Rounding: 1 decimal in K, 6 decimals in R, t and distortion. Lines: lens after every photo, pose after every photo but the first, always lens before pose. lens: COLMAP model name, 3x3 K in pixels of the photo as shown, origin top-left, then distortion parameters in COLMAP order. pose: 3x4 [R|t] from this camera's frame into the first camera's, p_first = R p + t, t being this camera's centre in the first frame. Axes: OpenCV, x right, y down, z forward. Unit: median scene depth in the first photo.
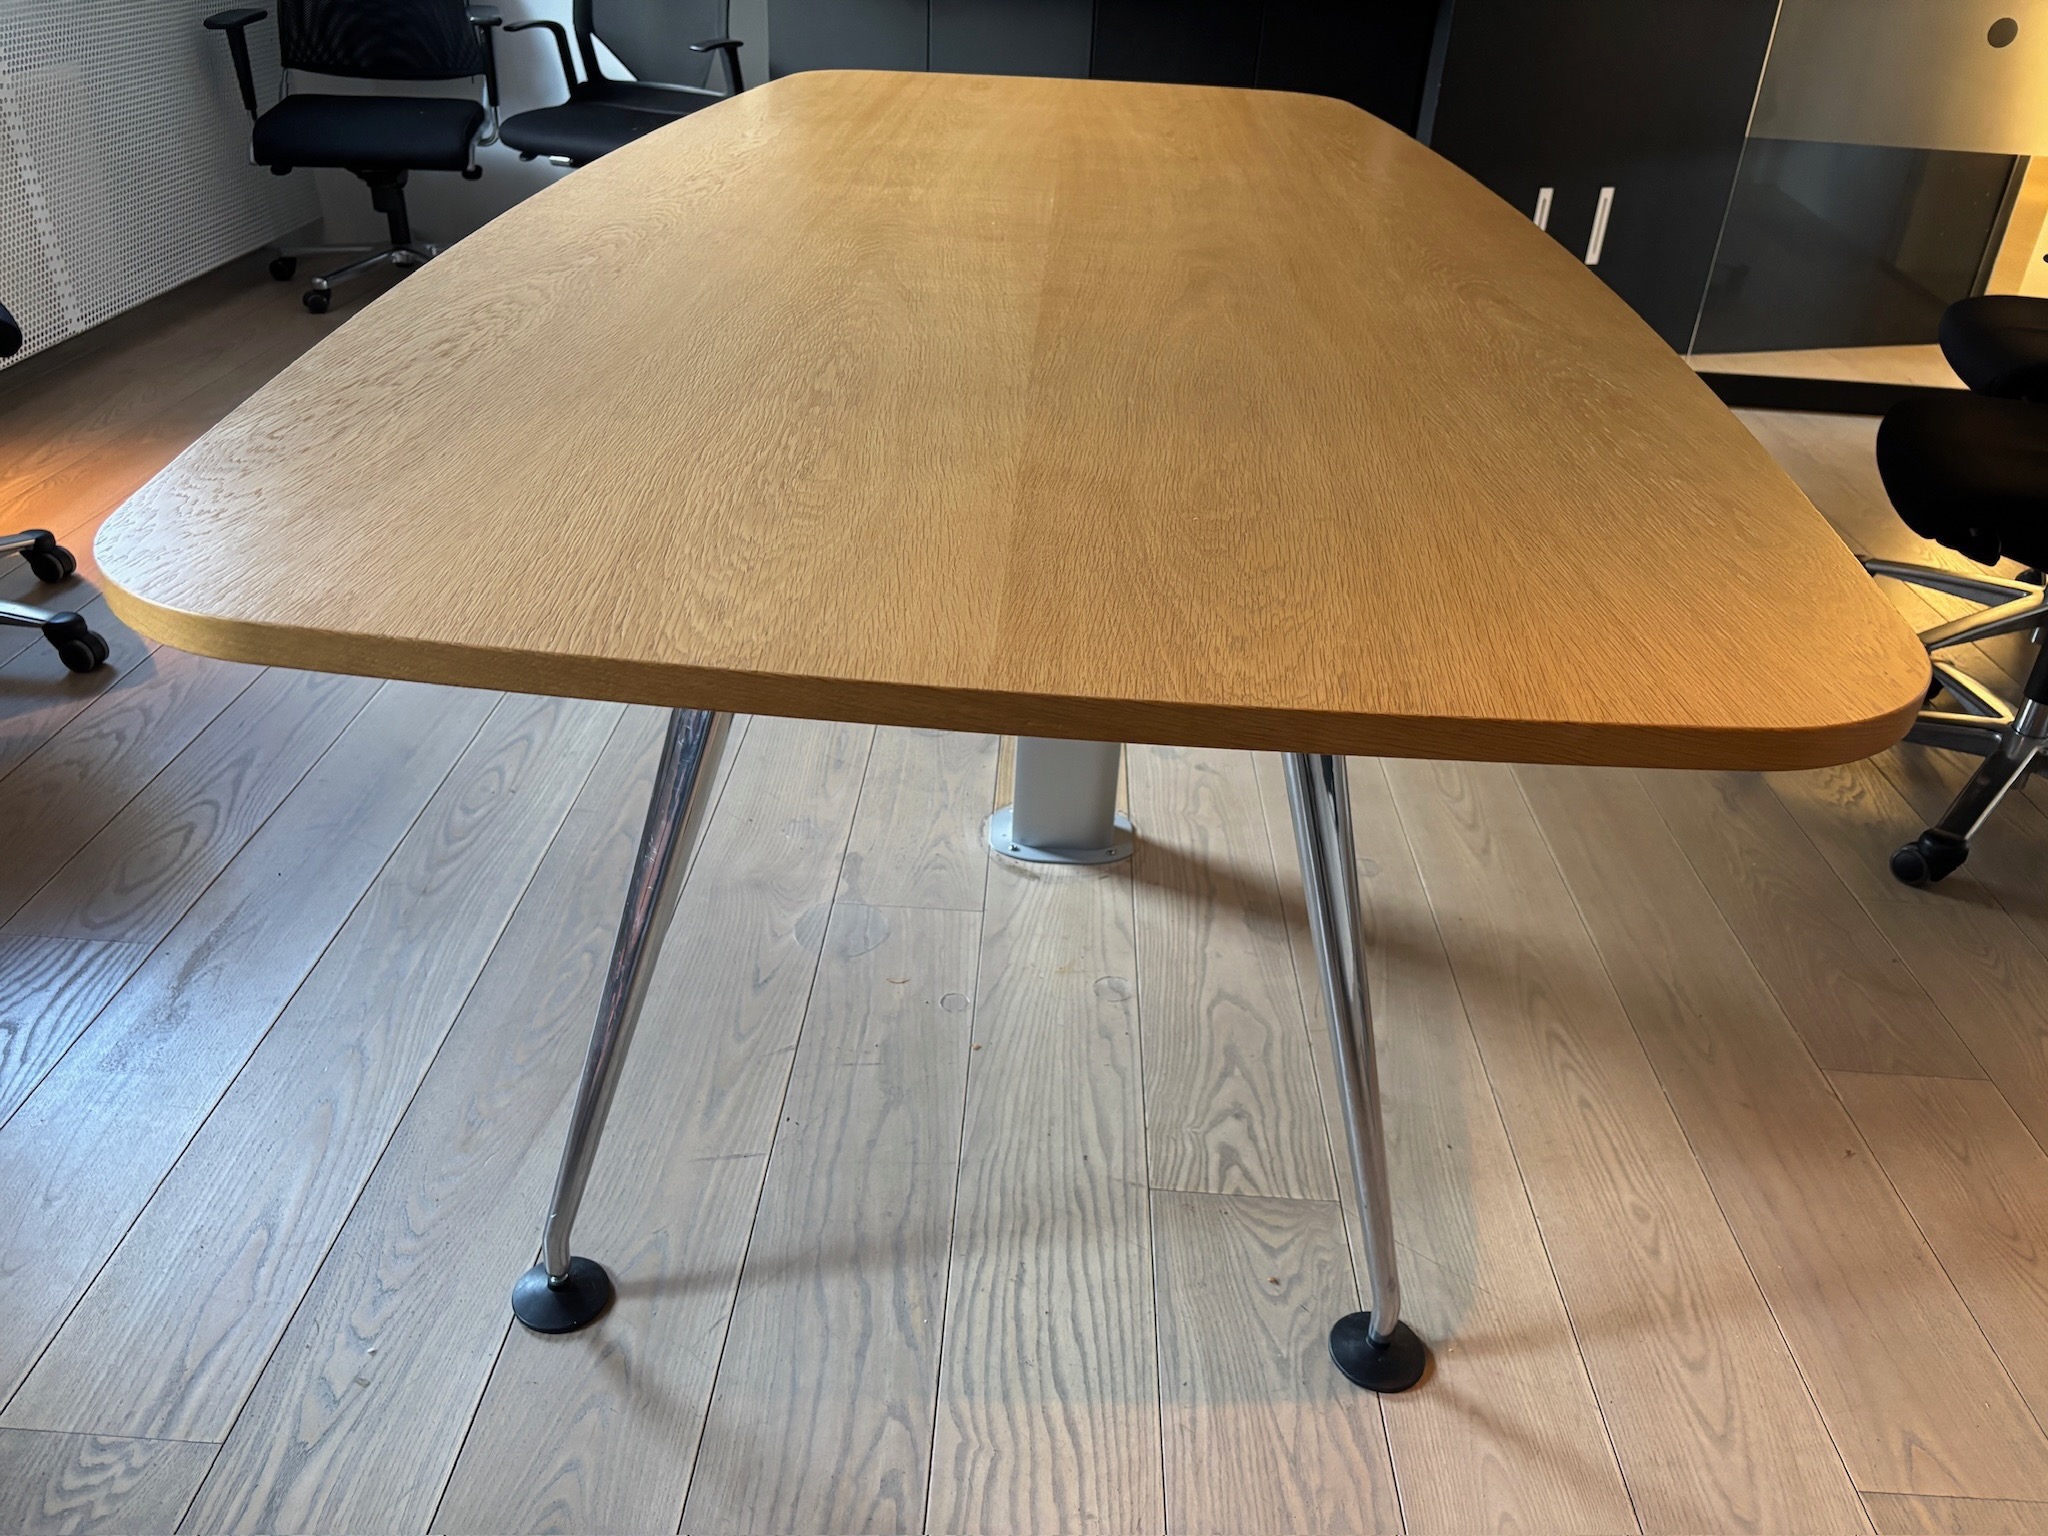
lens RADIAL K [[1581.0, 0, 1028.9], [0, 1581.0, 764.3], [0, 0, 1]] dist [0.043521, -0.039116]
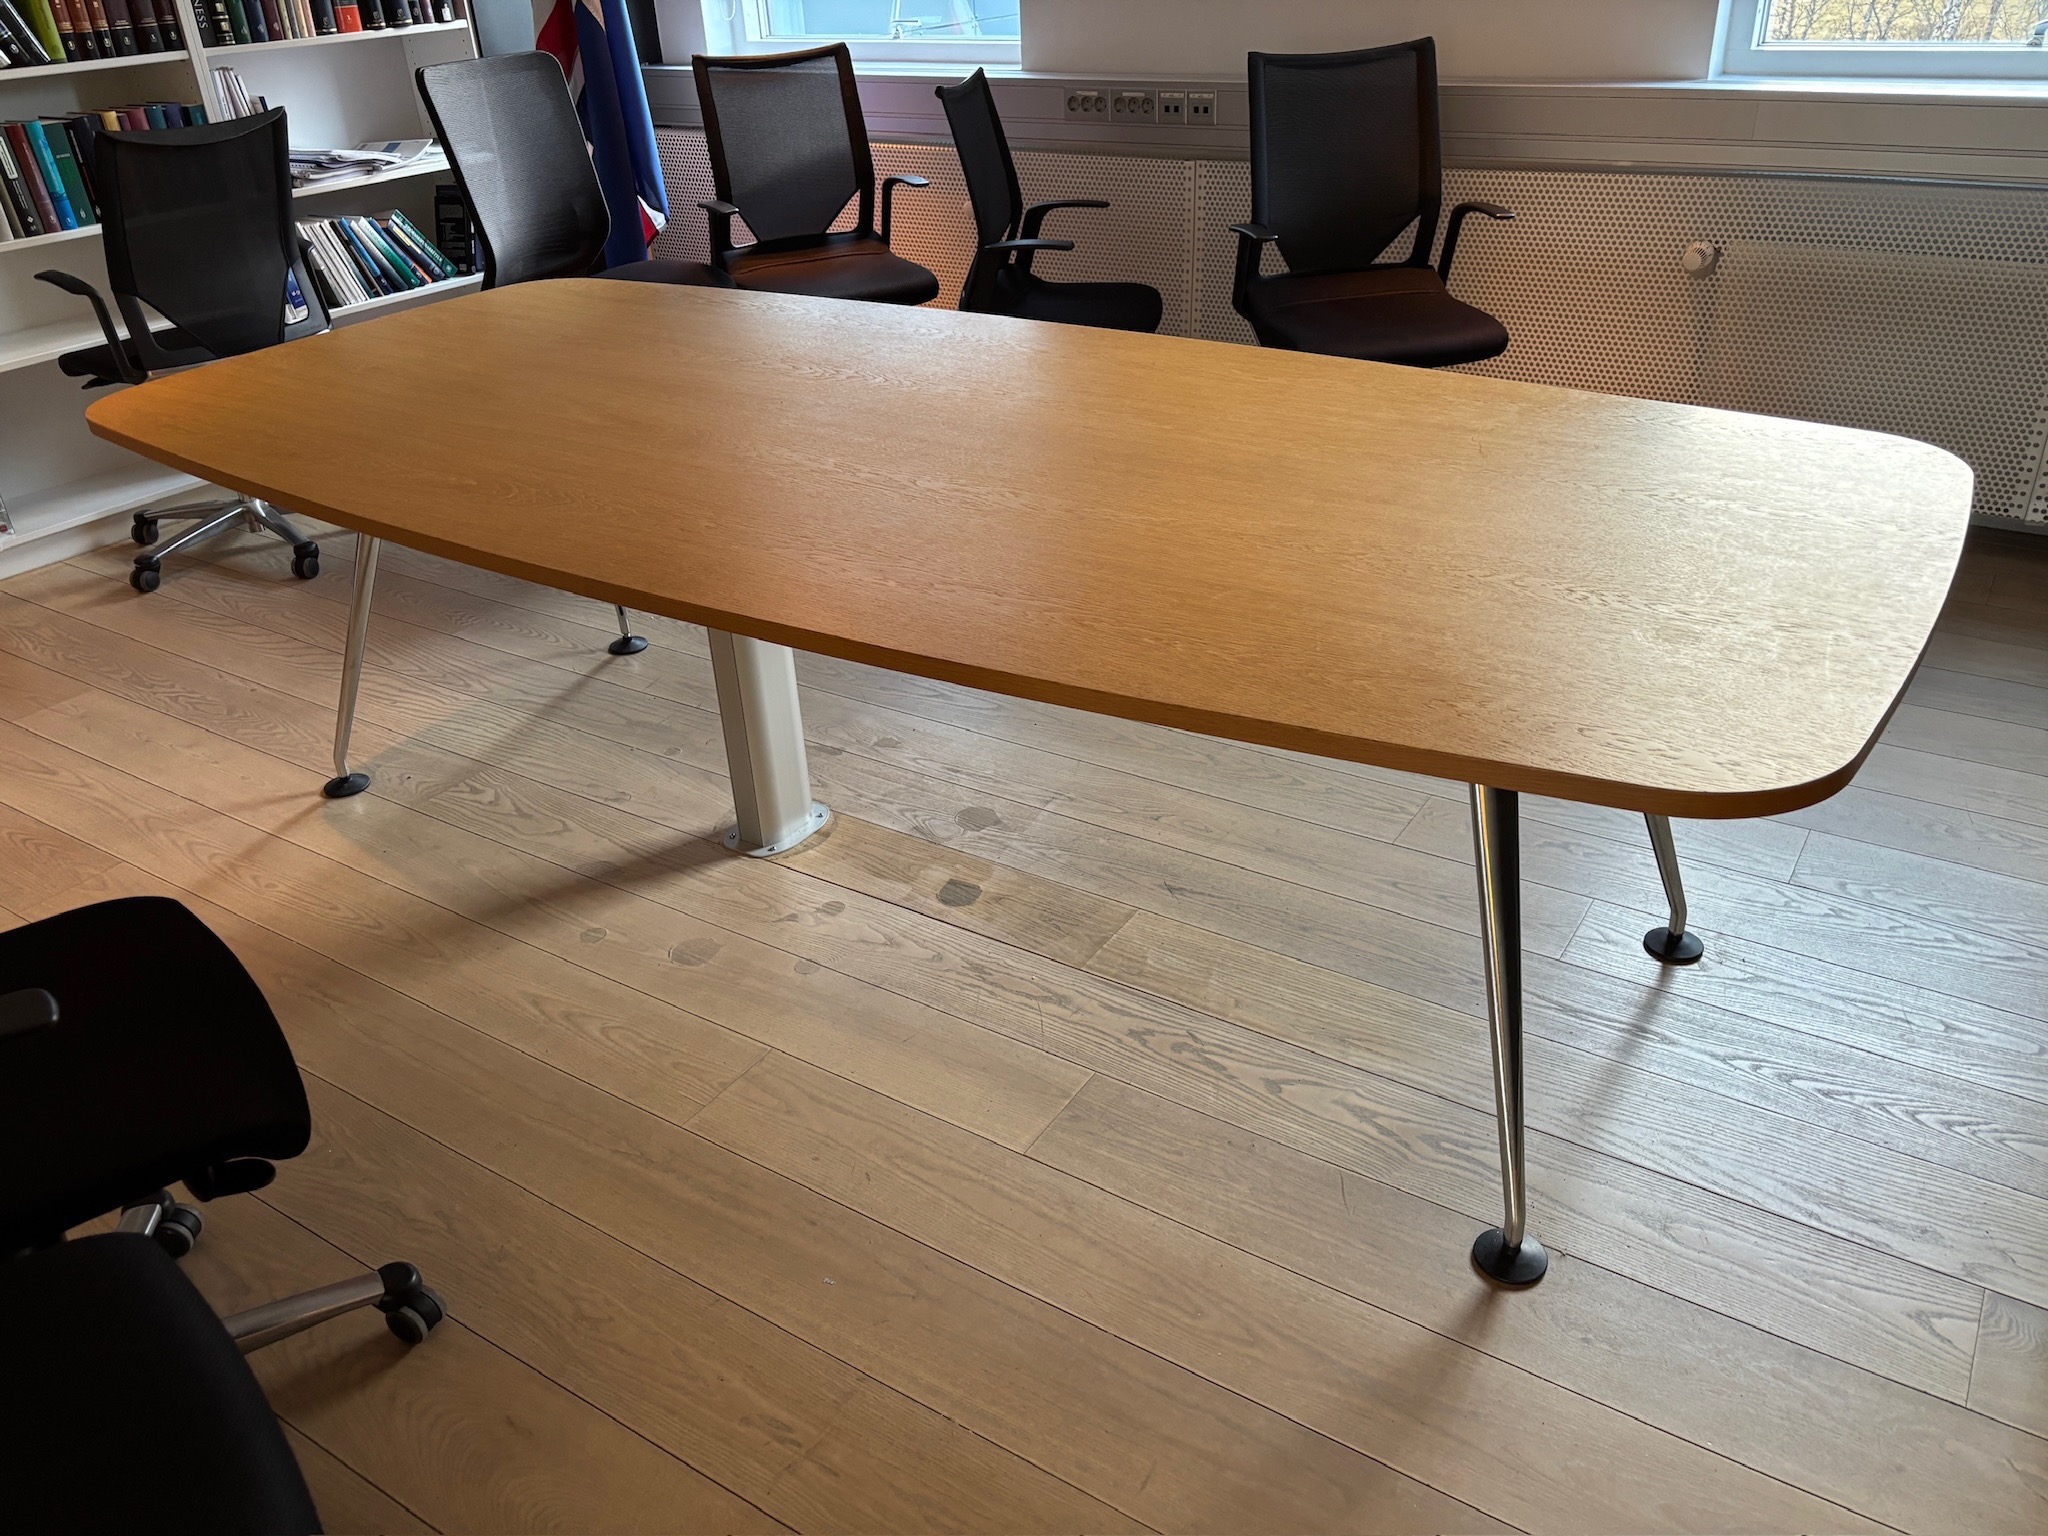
lens RADIAL K [[1581.0, 0, 1036.0], [0, 1581.0, 768.7], [0, 0, 1]] dist [0.043521, -0.039116]
pose [[-0.522898, 0.401486, -0.751922, 1.171353], [-0.397623, 0.665383, 0.631792, -1.209570], [0.753972, 0.629345, -0.188287, 1.821184]]
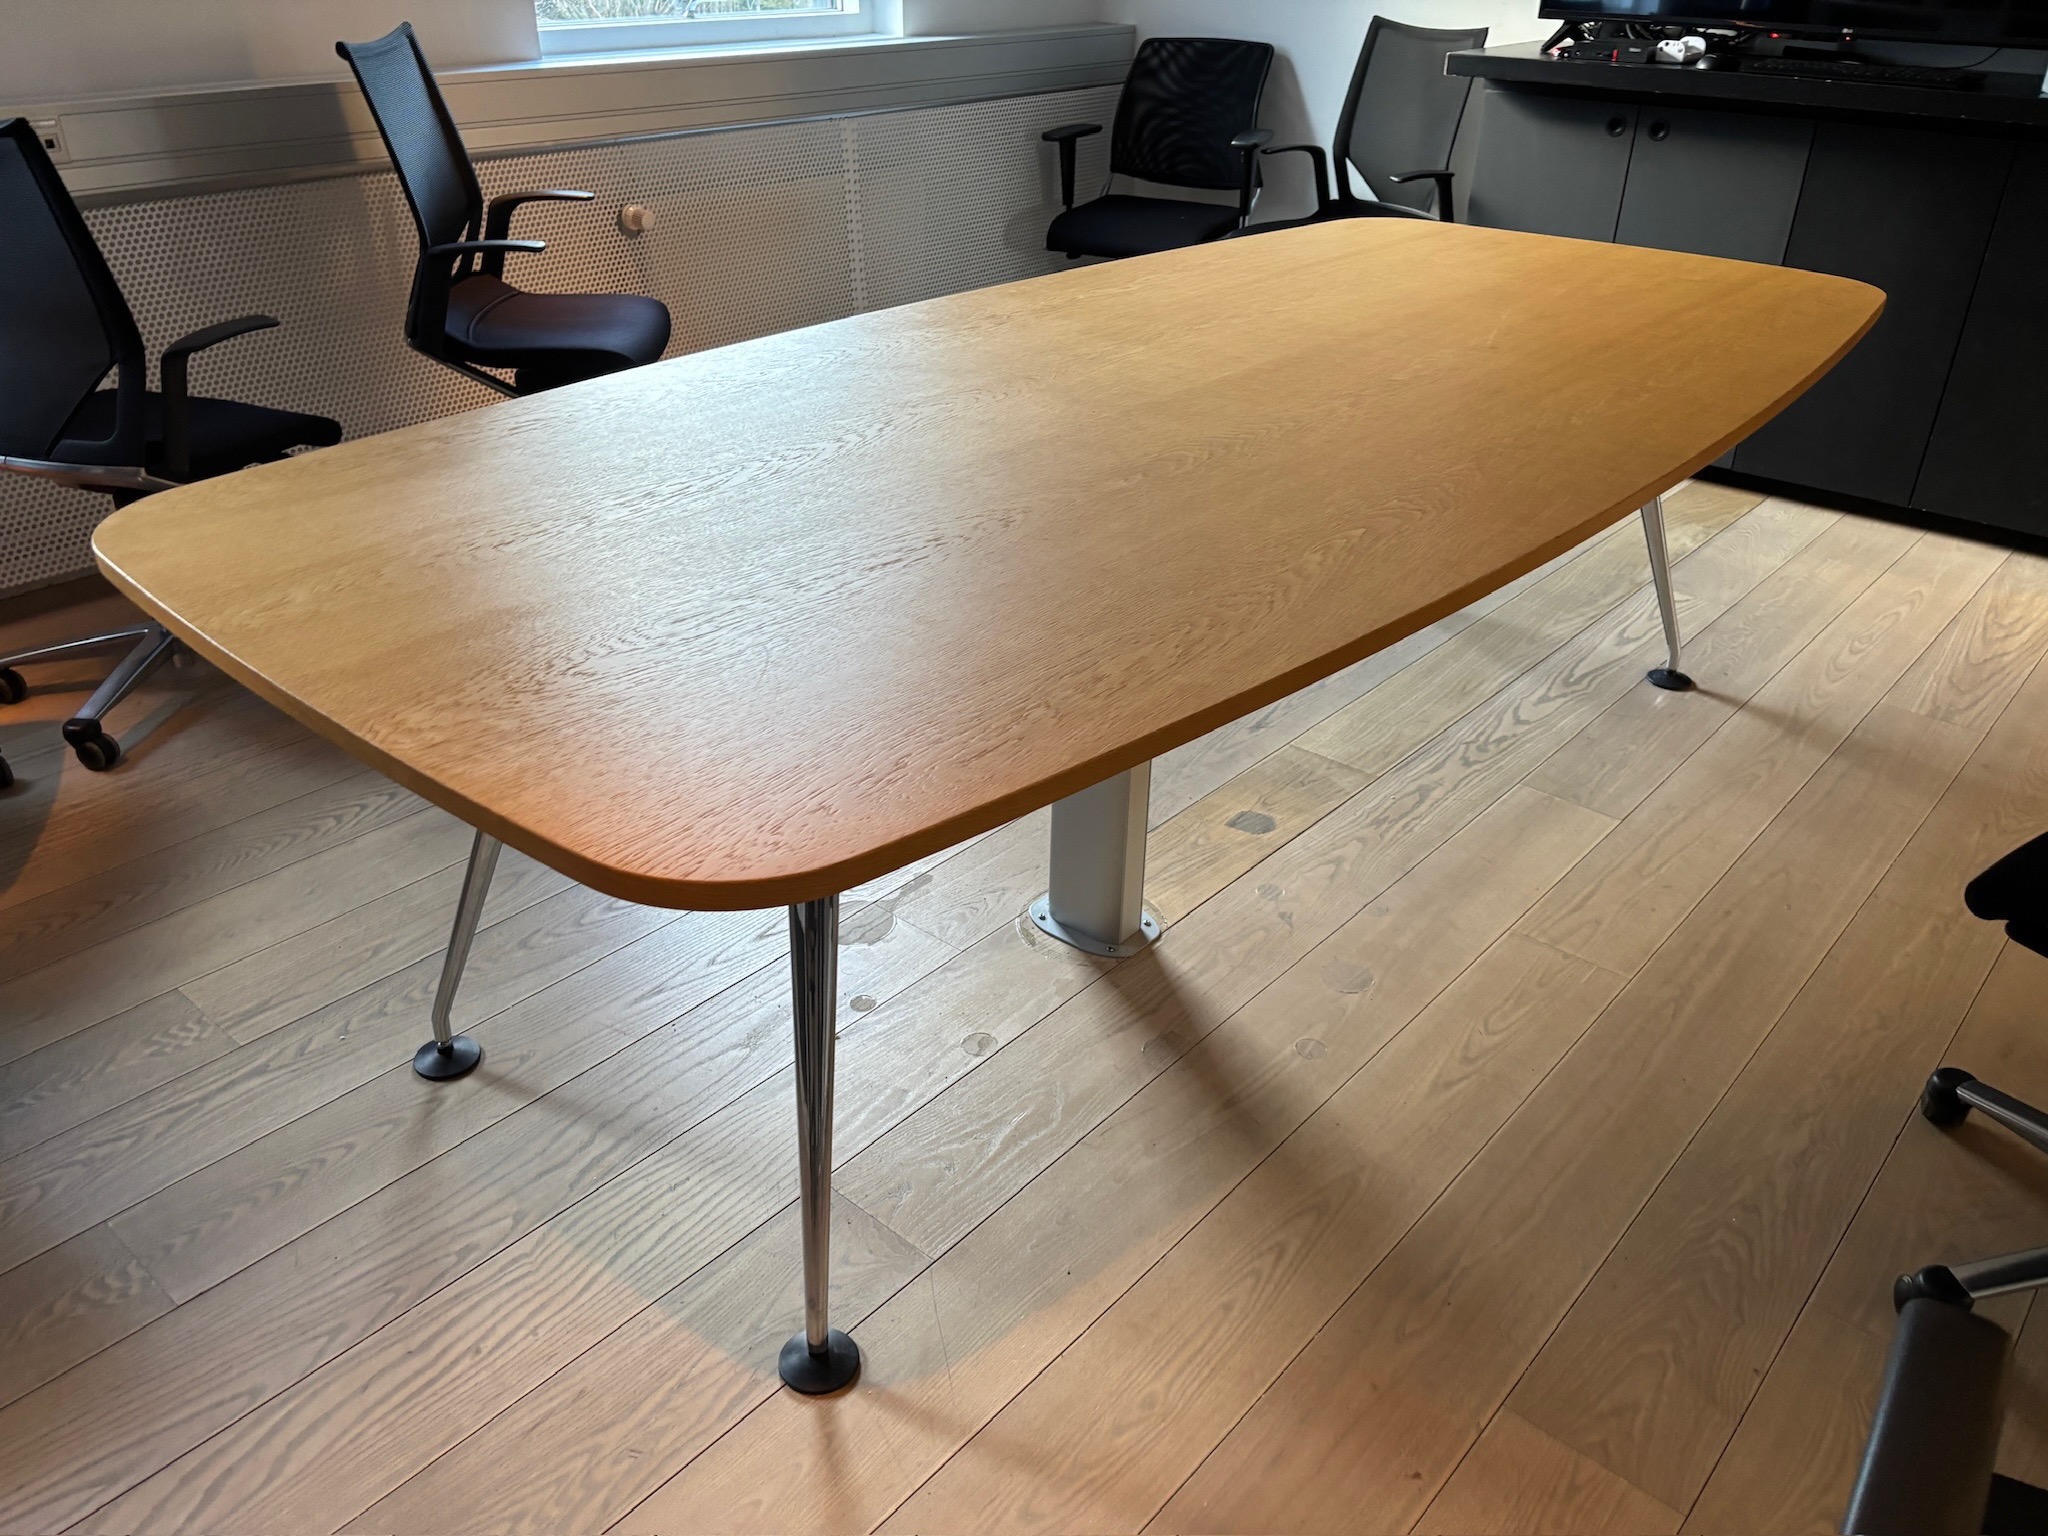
lens RADIAL K [[1581.0, 0, 1015.3], [0, 1581.0, 773.8], [0, 0, 1]] dist [0.043521, -0.039116]
pose [[0.777747, 0.278684, -0.563423, 0.760222], [-0.295271, 0.953273, 0.063923, -0.145412], [0.554910, 0.116647, 0.823692, 0.043648]]
